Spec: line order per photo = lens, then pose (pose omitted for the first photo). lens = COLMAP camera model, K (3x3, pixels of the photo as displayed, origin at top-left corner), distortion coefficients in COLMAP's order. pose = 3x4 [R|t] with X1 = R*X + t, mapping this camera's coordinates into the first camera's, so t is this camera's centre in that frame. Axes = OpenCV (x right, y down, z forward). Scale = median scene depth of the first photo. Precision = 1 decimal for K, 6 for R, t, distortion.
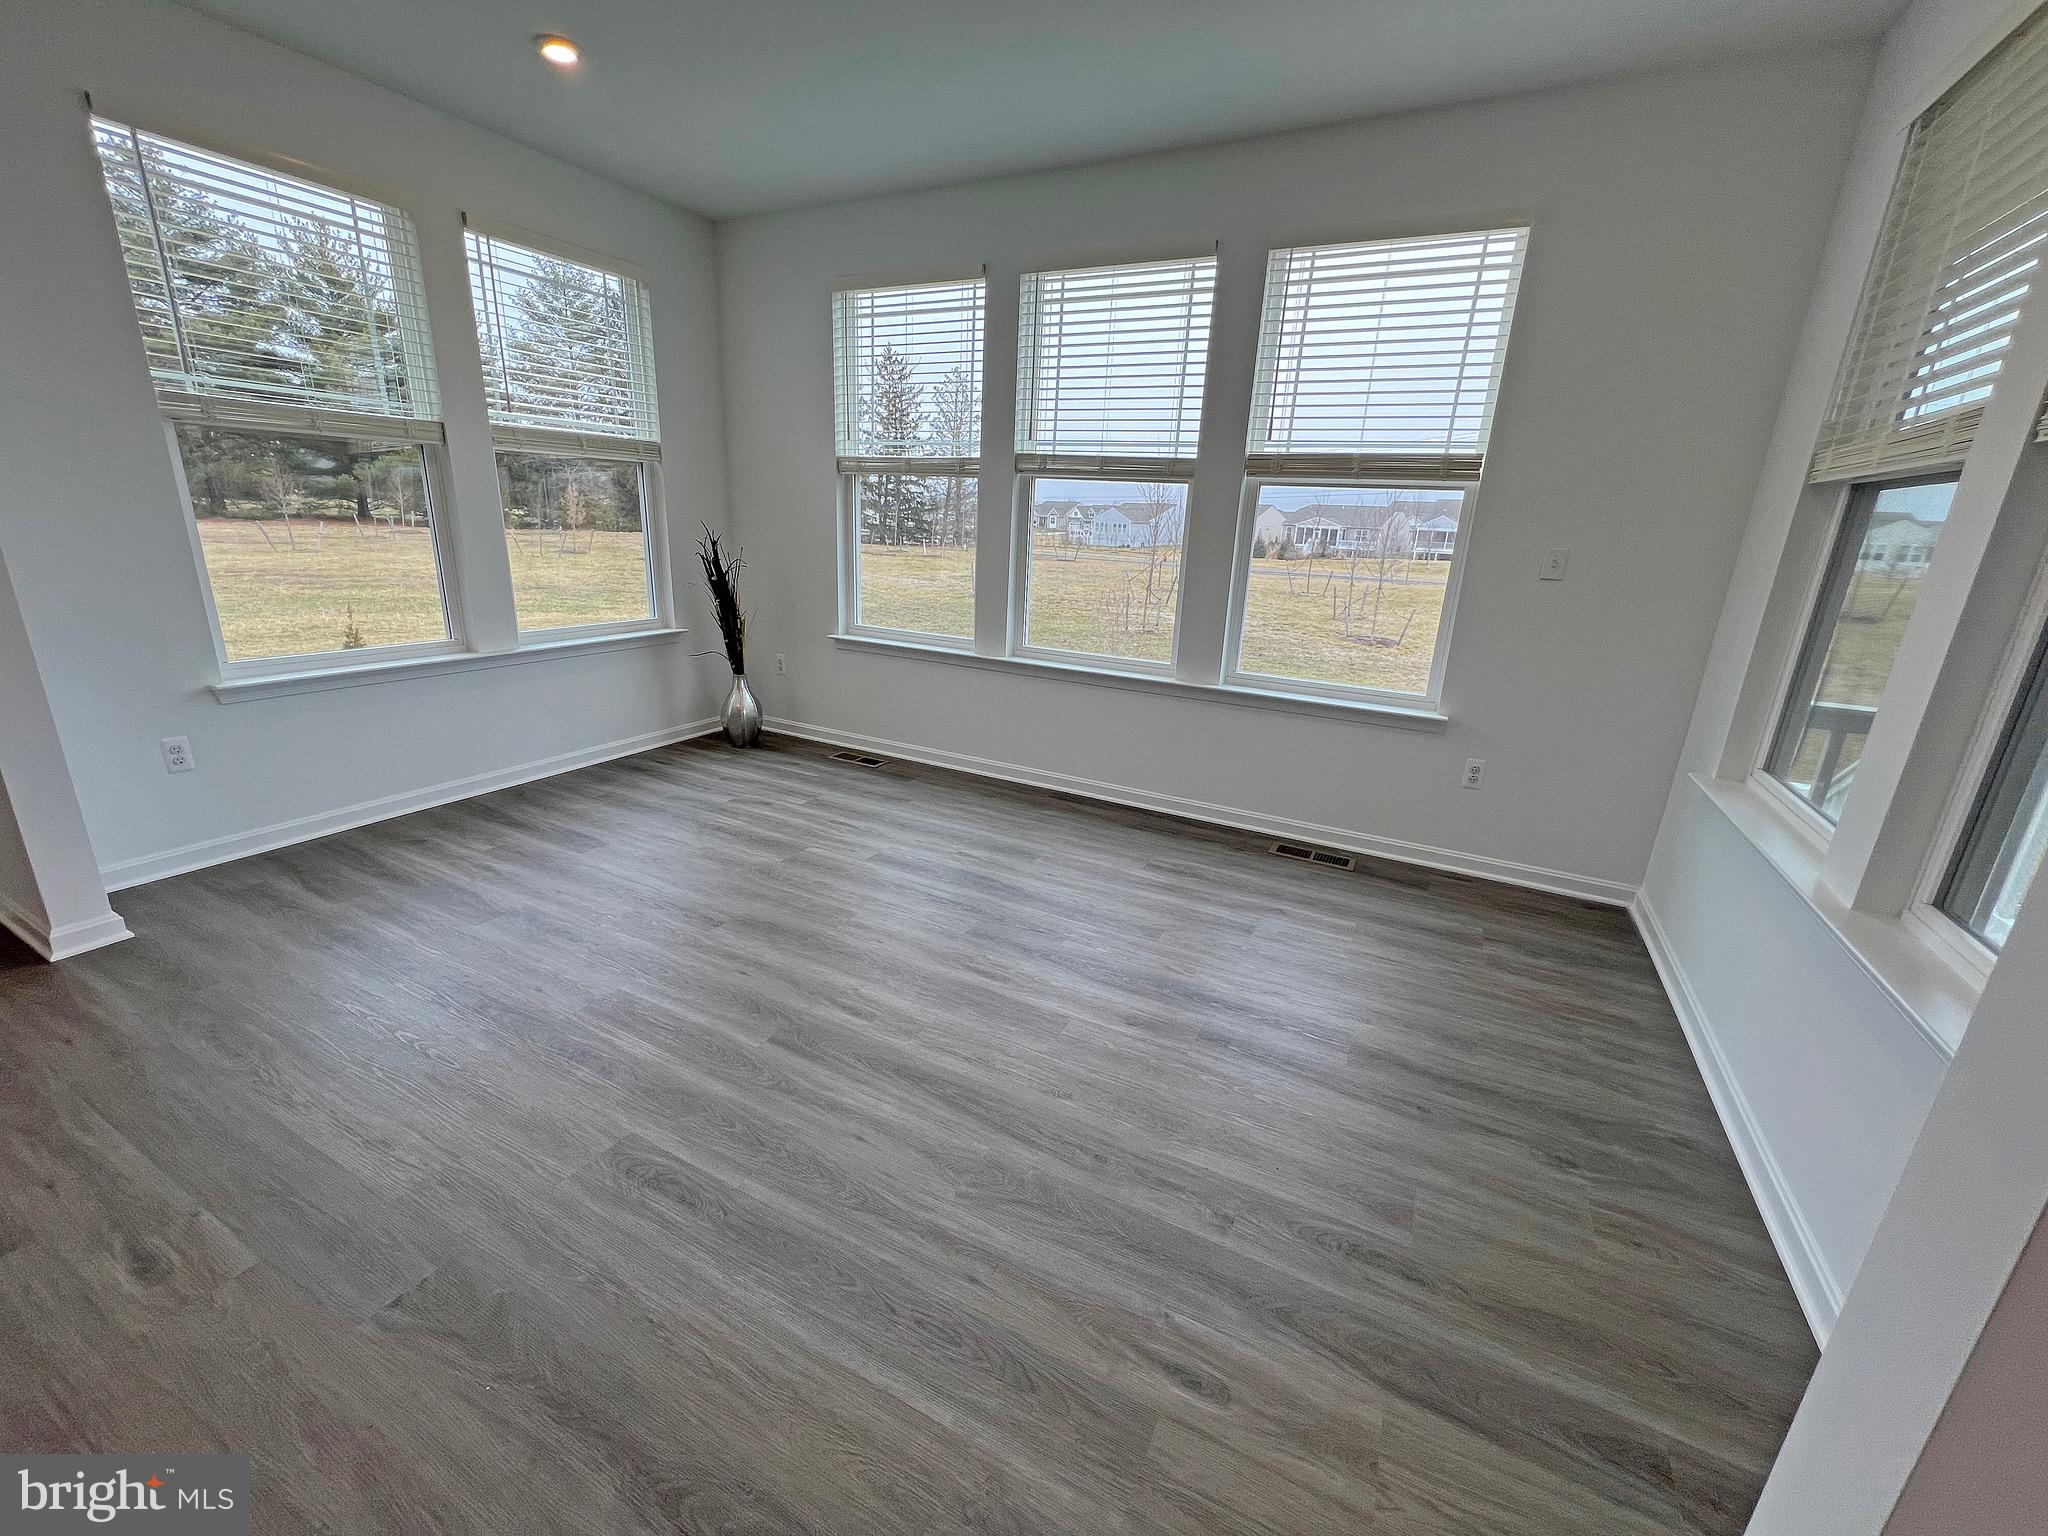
lens RADIAL K [[821.7, 0, 1024.1], [0, 821.7, 776.8], [0, 0, 1]] dist [-0.001845, 0.000039]
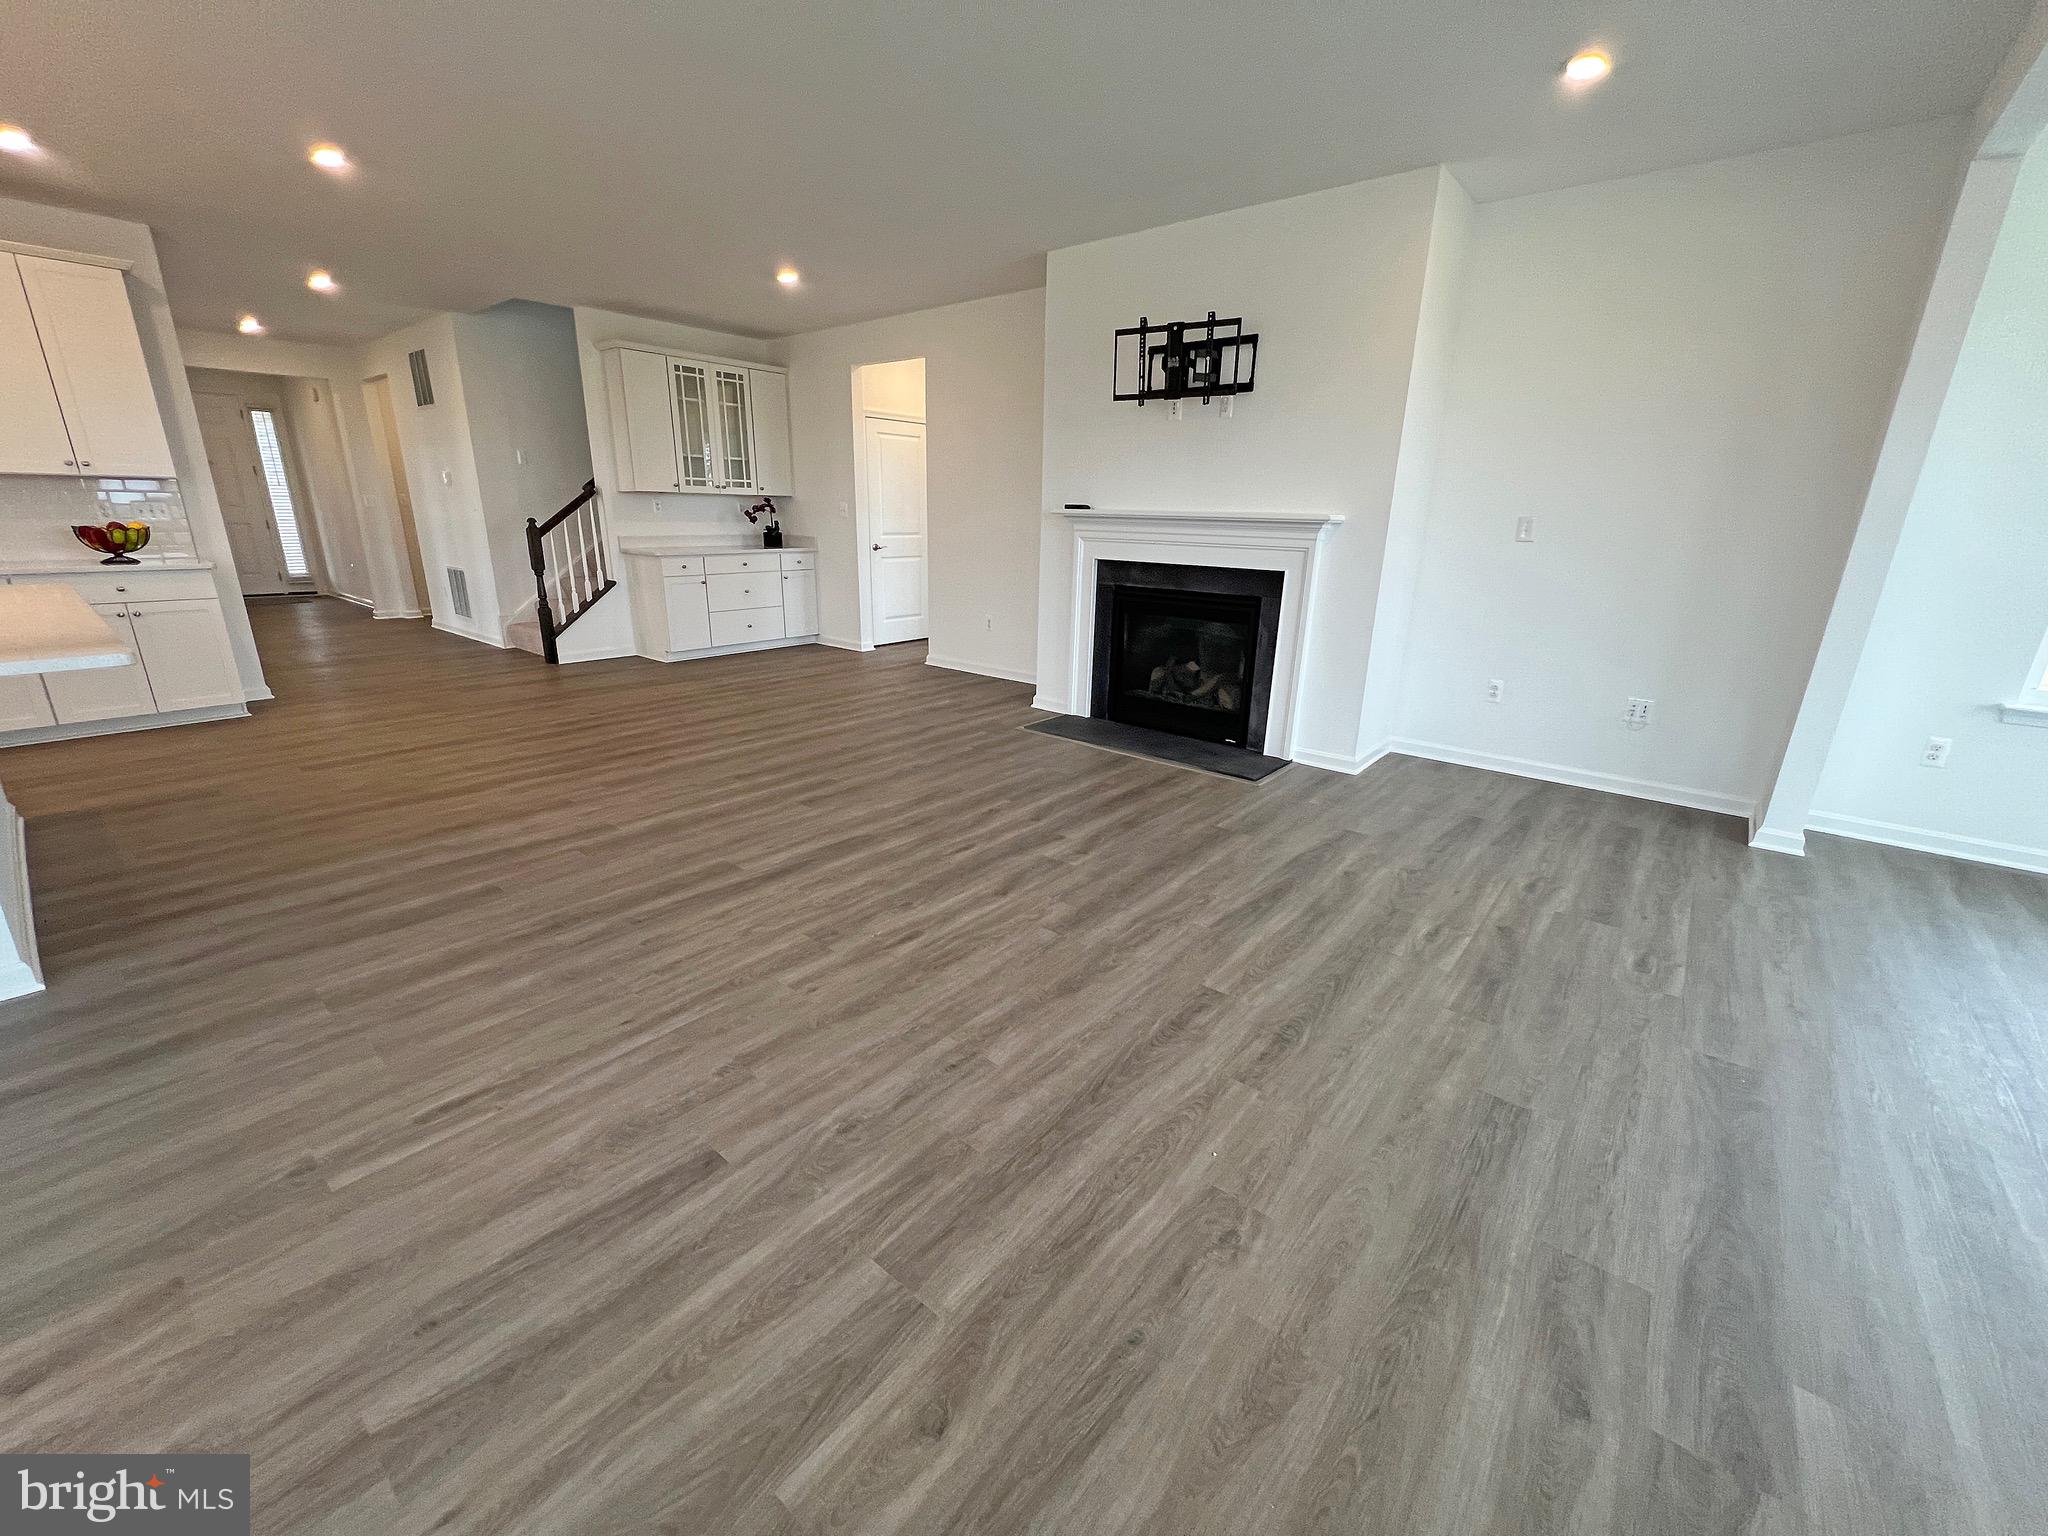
lens RADIAL K [[821.8, 0, 1020.8], [0, 821.8, 767.0], [0, 0, 1]] dist [-0.003136, 0.001317]
pose [[-0.209387, 0.243836, -0.946943, 0.442920], [-0.322119, 0.897156, 0.302243, 0.068593], [0.923253, 0.368314, -0.109309, -0.107816]]
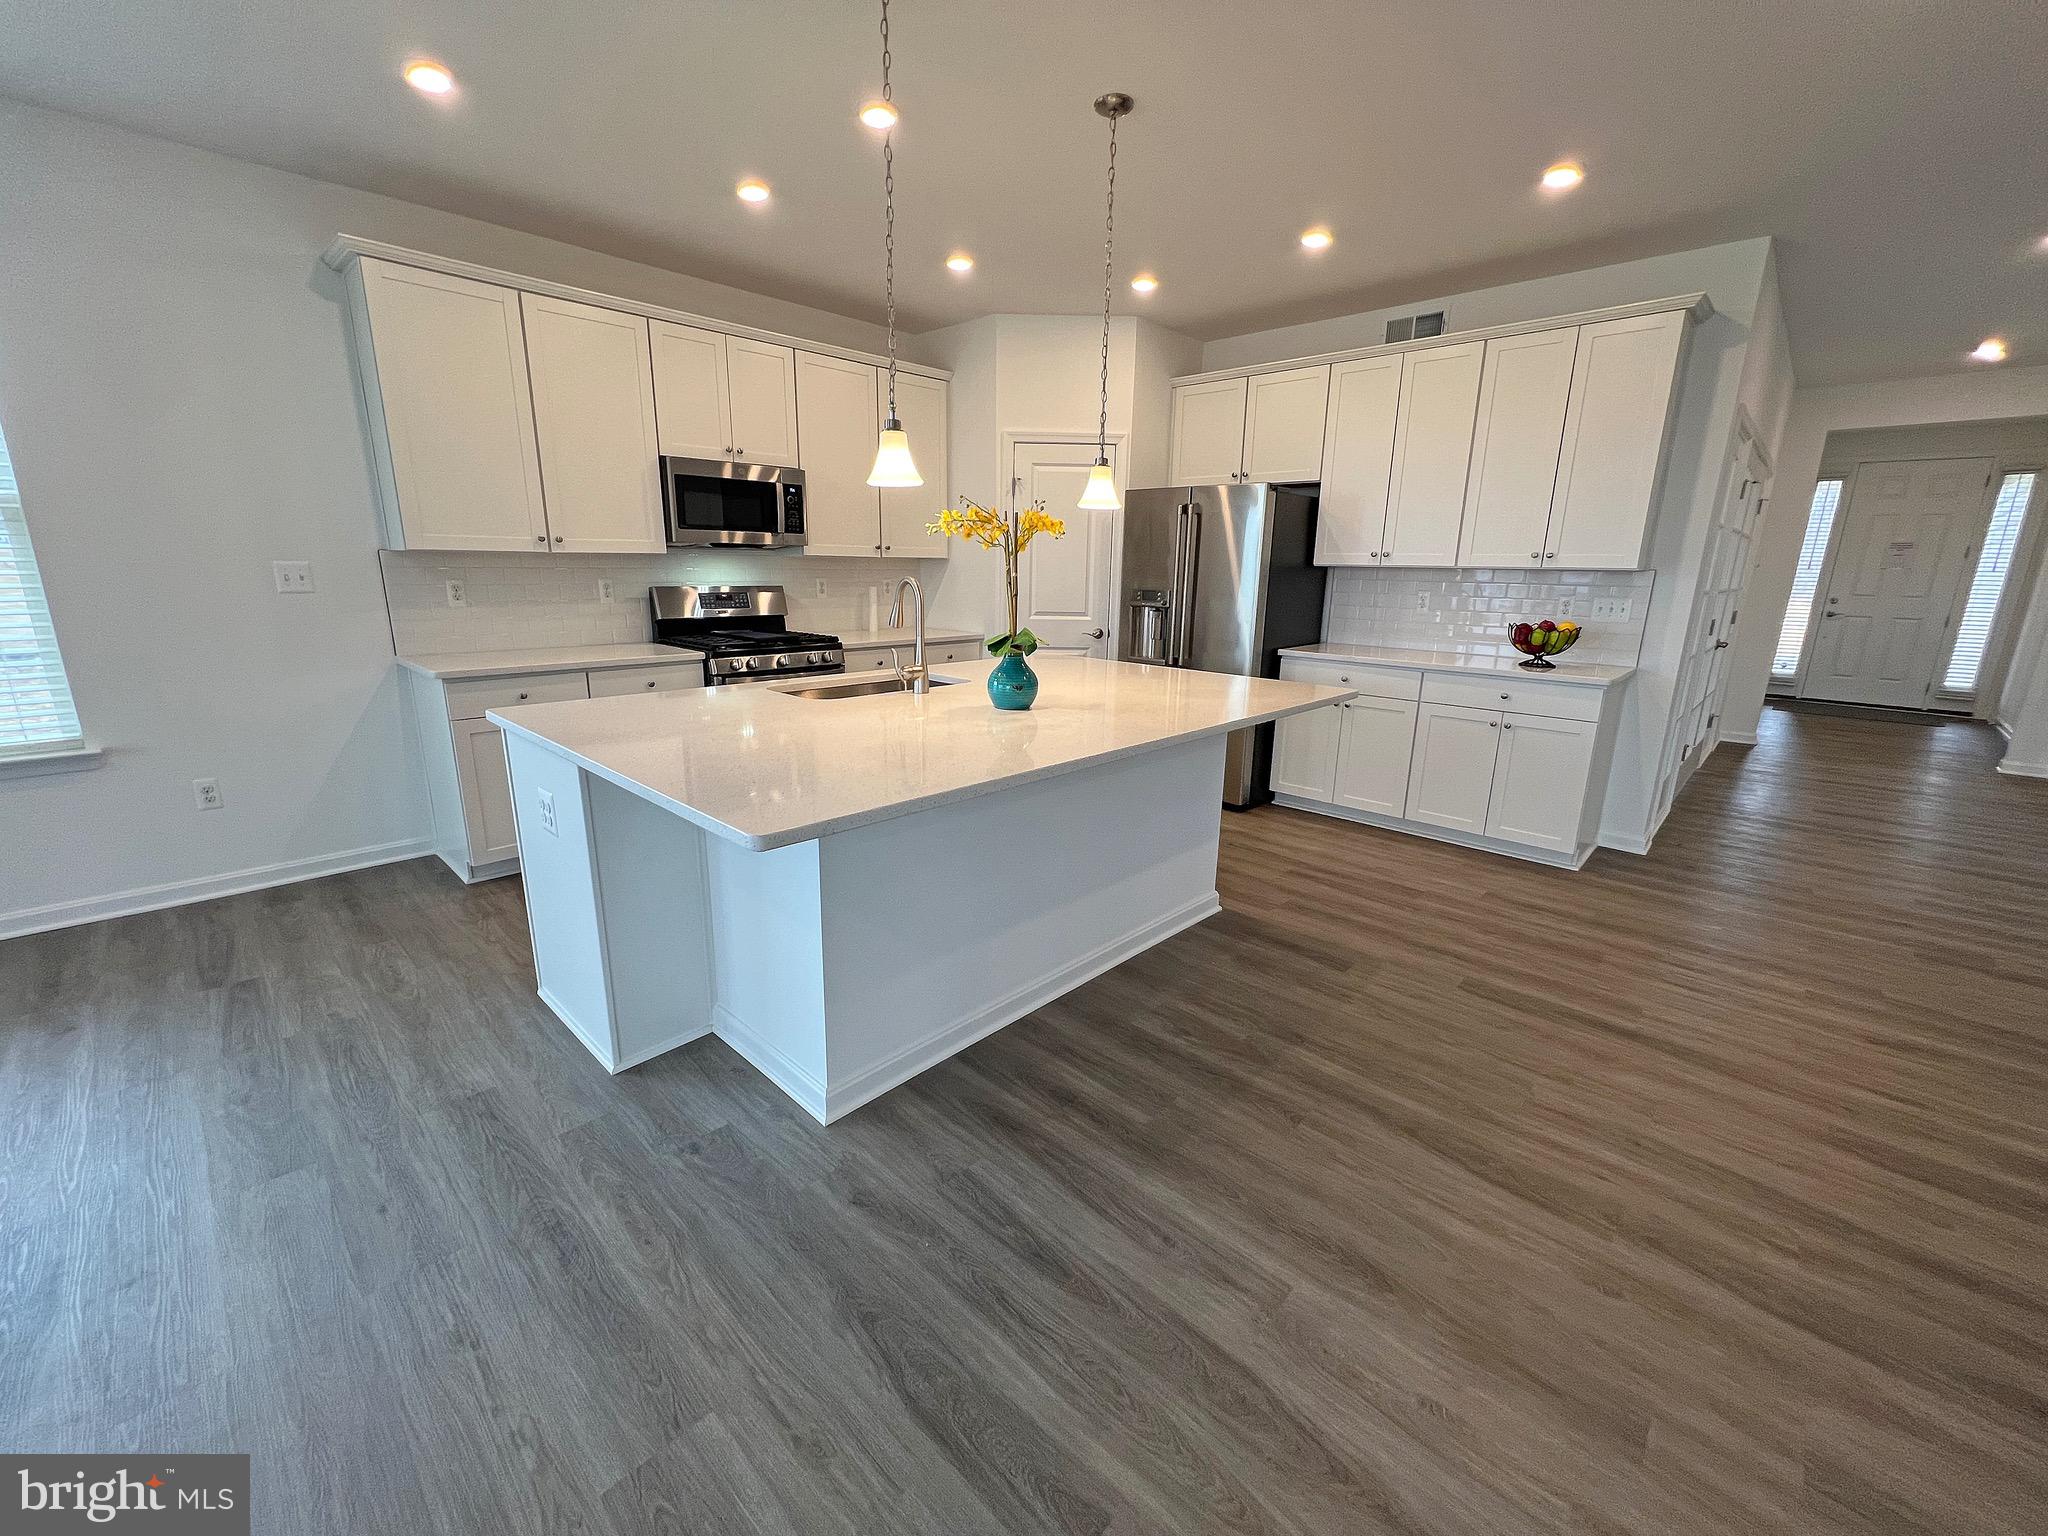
lens RADIAL K [[821.8, 0, 1020.0], [0, 821.8, 765.7], [0, 0, 1]] dist [-0.003136, 0.001317]
pose [[-0.958068, -0.125382, 0.257653, -0.485570], [0.028792, 0.852508, 0.521921, 0.170598], [-0.285091, 0.507454, -0.813151, -0.677263]]
